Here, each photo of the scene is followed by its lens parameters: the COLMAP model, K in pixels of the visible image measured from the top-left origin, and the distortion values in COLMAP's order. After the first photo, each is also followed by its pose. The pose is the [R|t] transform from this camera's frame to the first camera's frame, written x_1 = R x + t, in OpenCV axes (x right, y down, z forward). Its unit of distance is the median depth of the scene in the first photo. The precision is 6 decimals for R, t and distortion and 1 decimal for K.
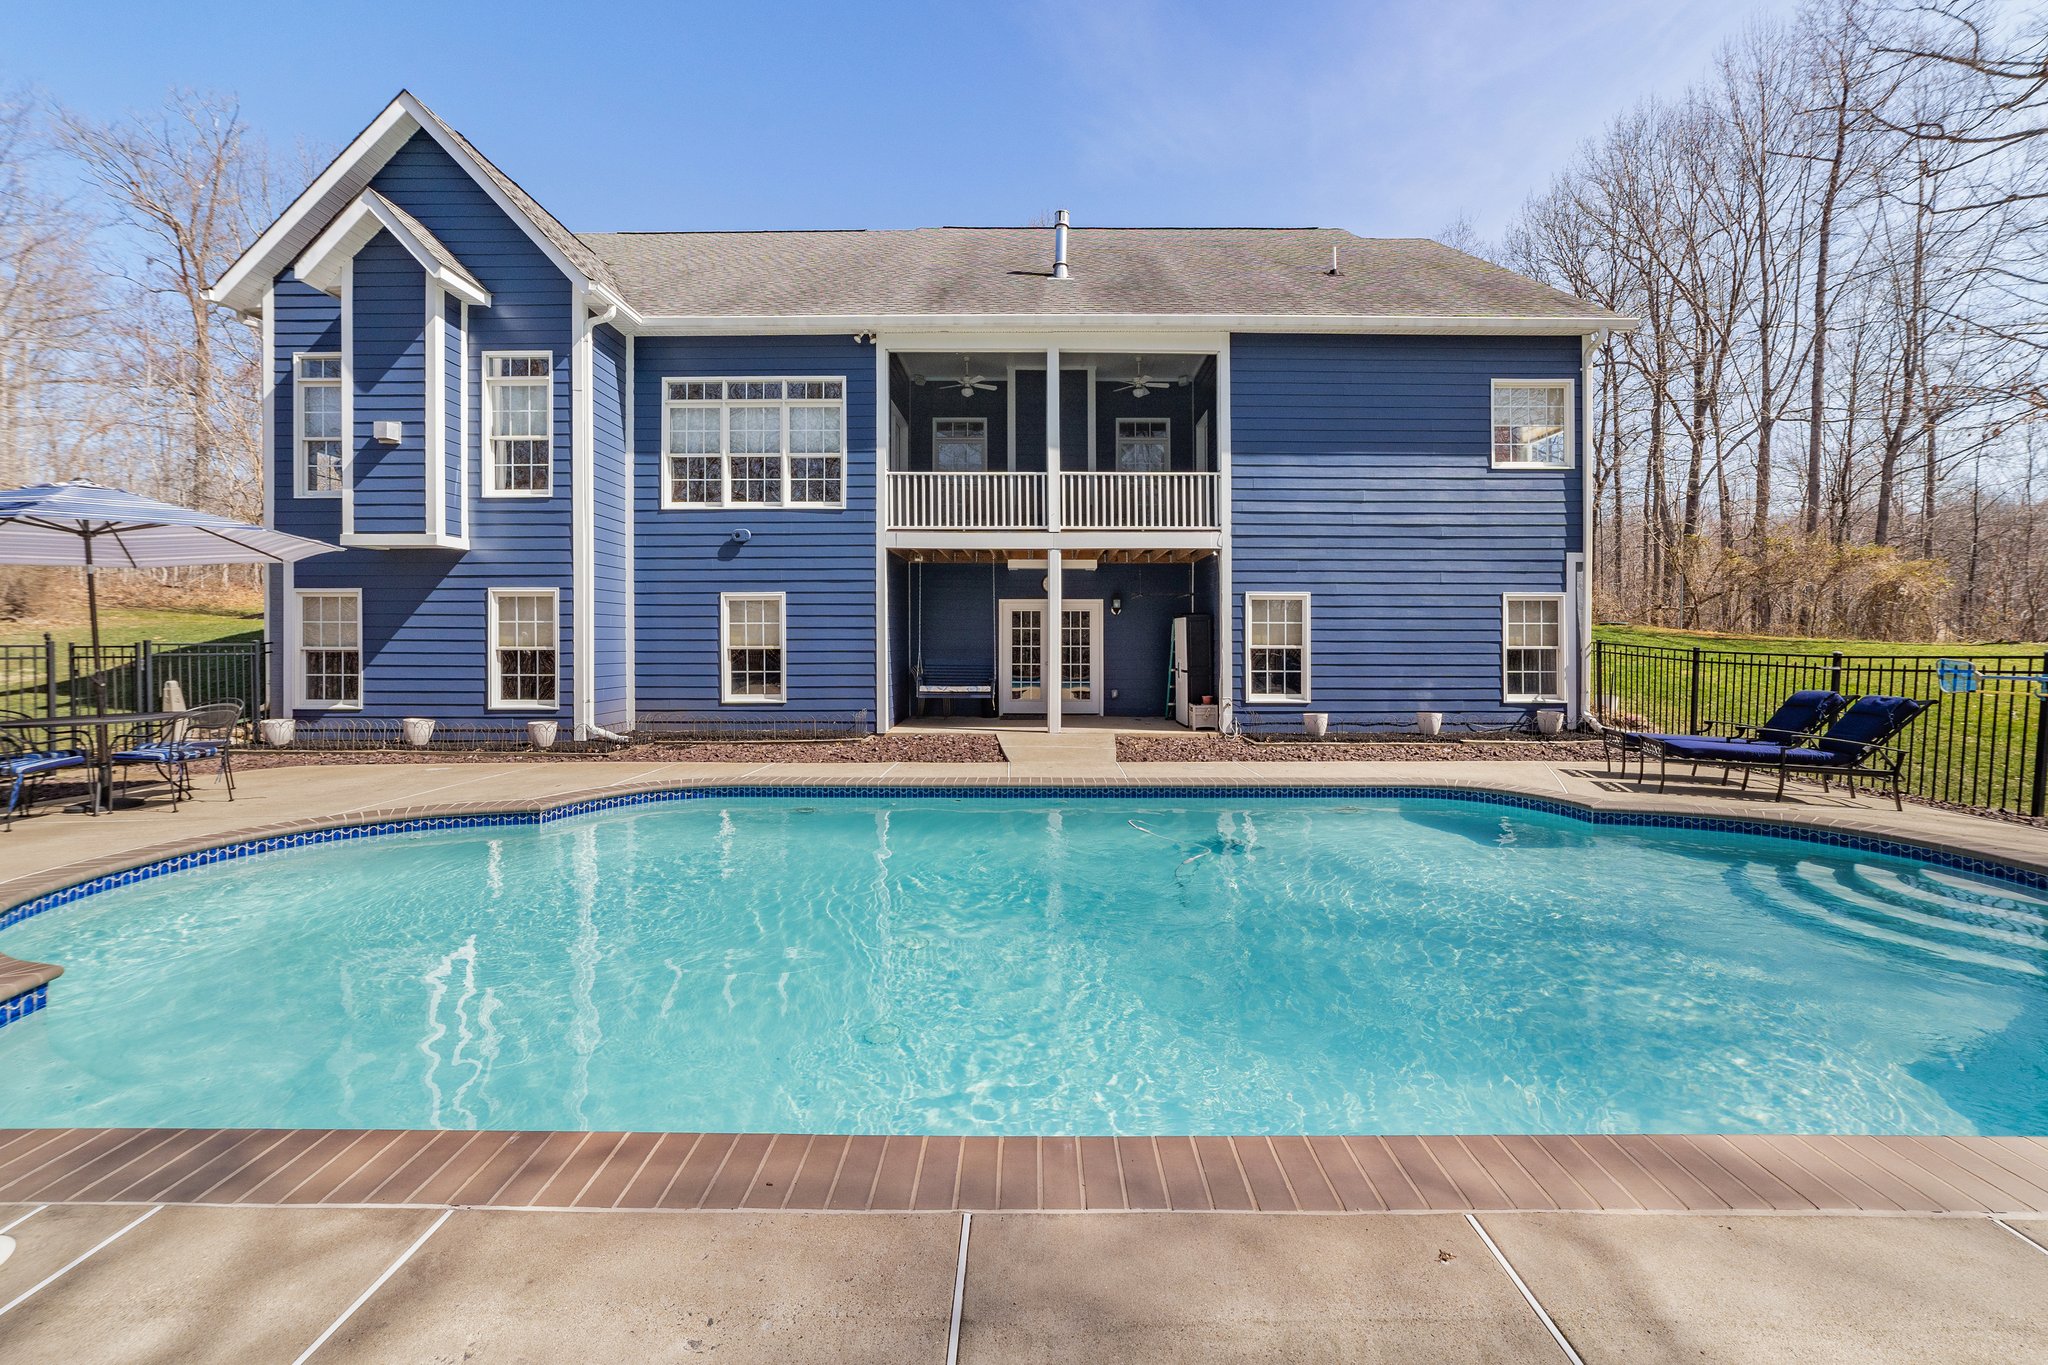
lens RADIAL K [[823.3, 0, 1034.8], [0, 823.3, 629.8], [0, 0, 1]] dist [-0.012374, 0.002004]
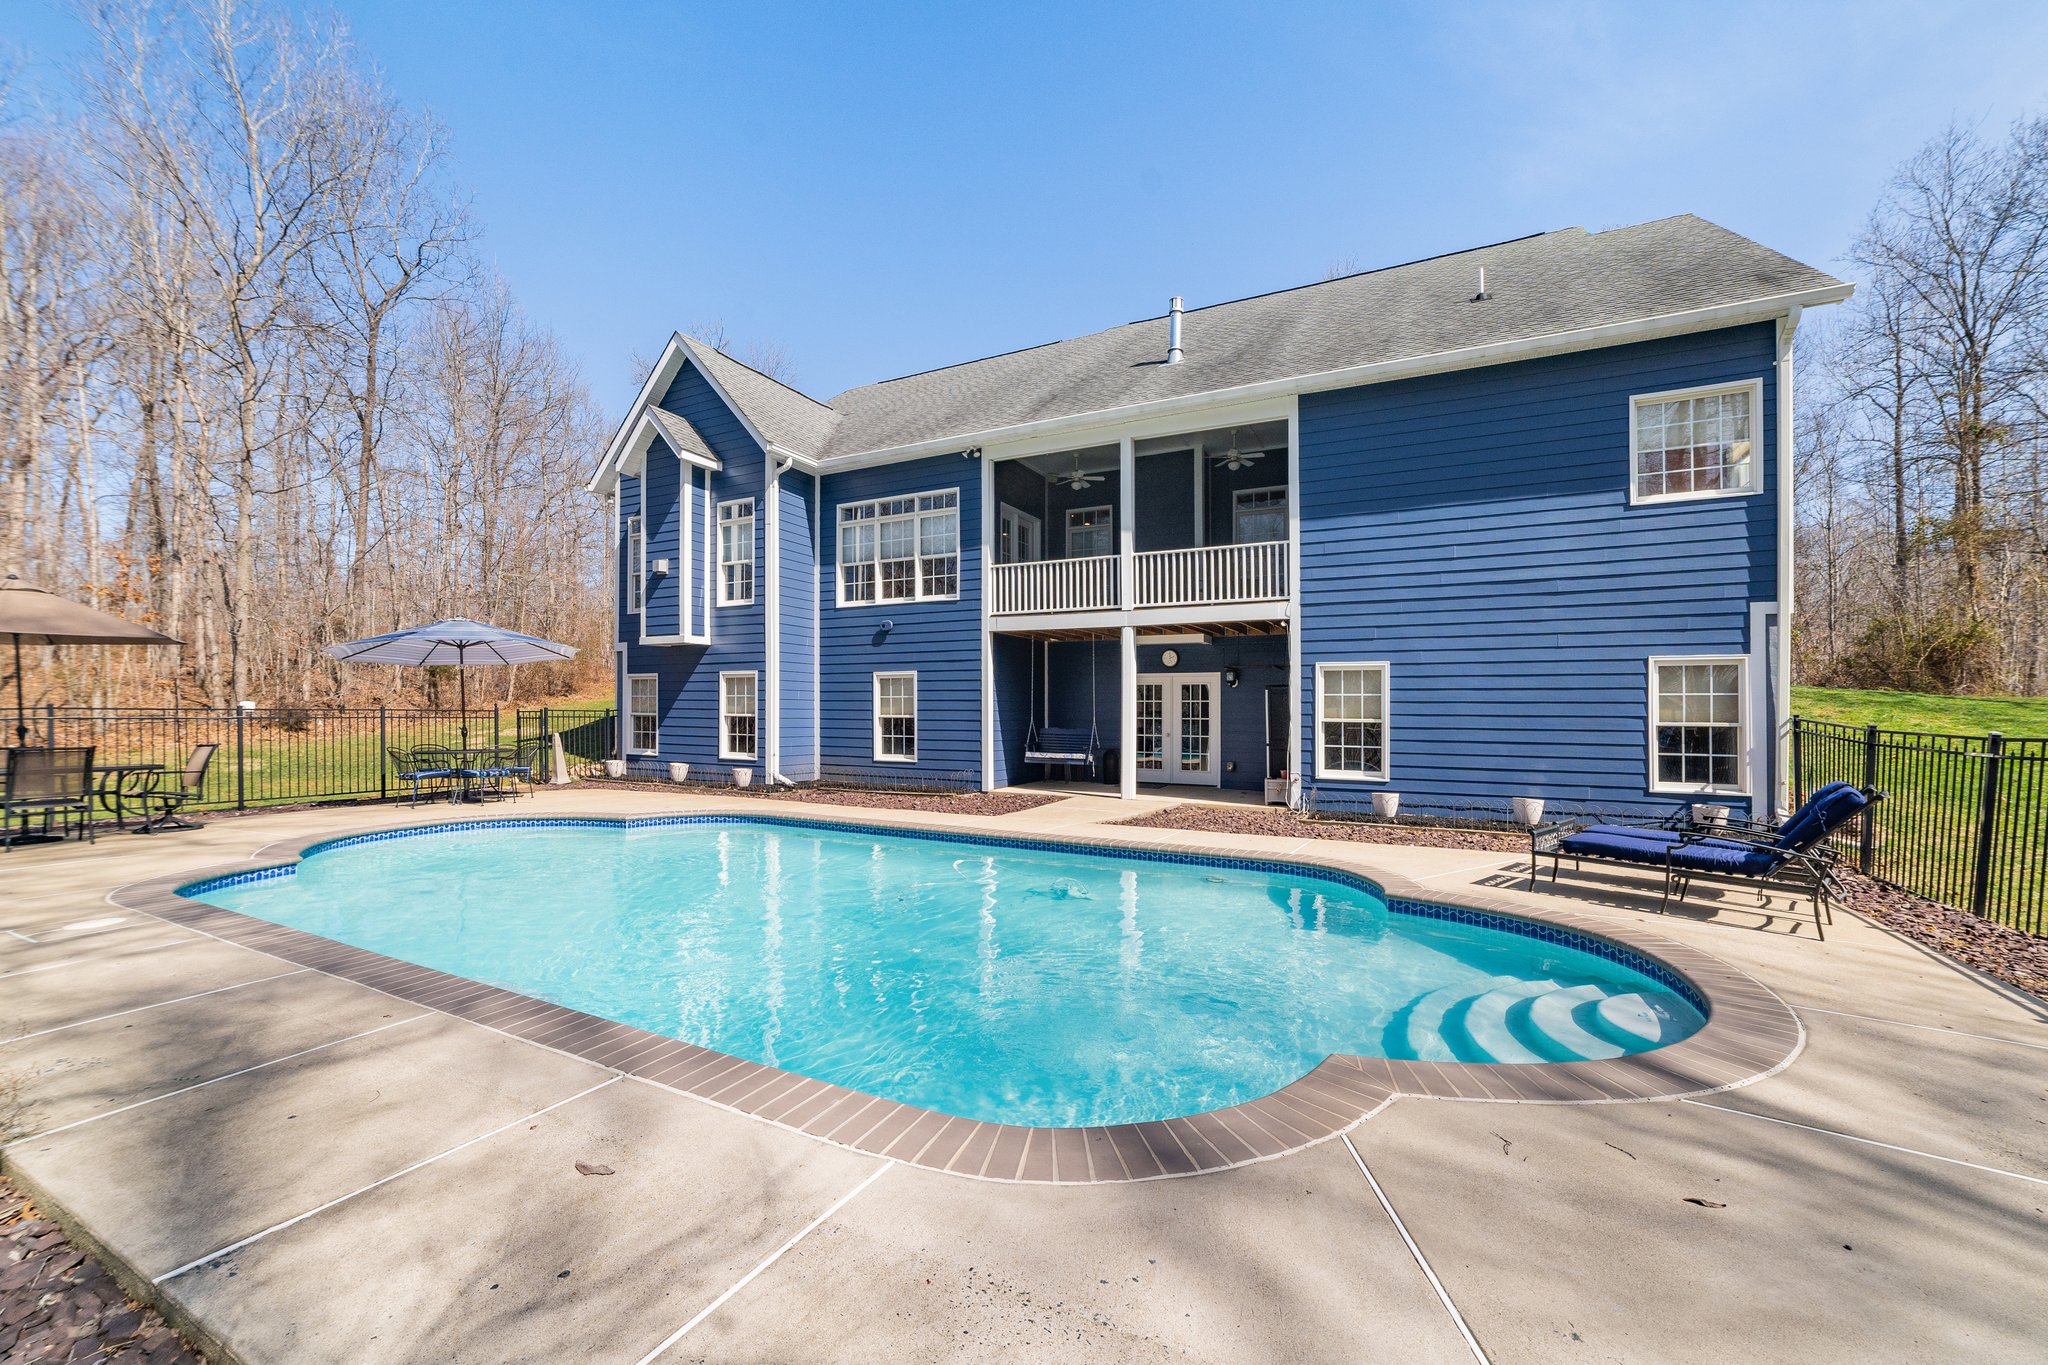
lens RADIAL K [[823.3, 0, 1017.2], [0, 823.3, 693.9], [0, 0, 1]] dist [-0.012374, 0.002004]
pose [[0.886071, -0.003986, -0.463533, 0.391132], [-0.001194, 0.999940, -0.010880, 0.001396], [0.463548, 0.010194, 0.886013, -0.006859]]
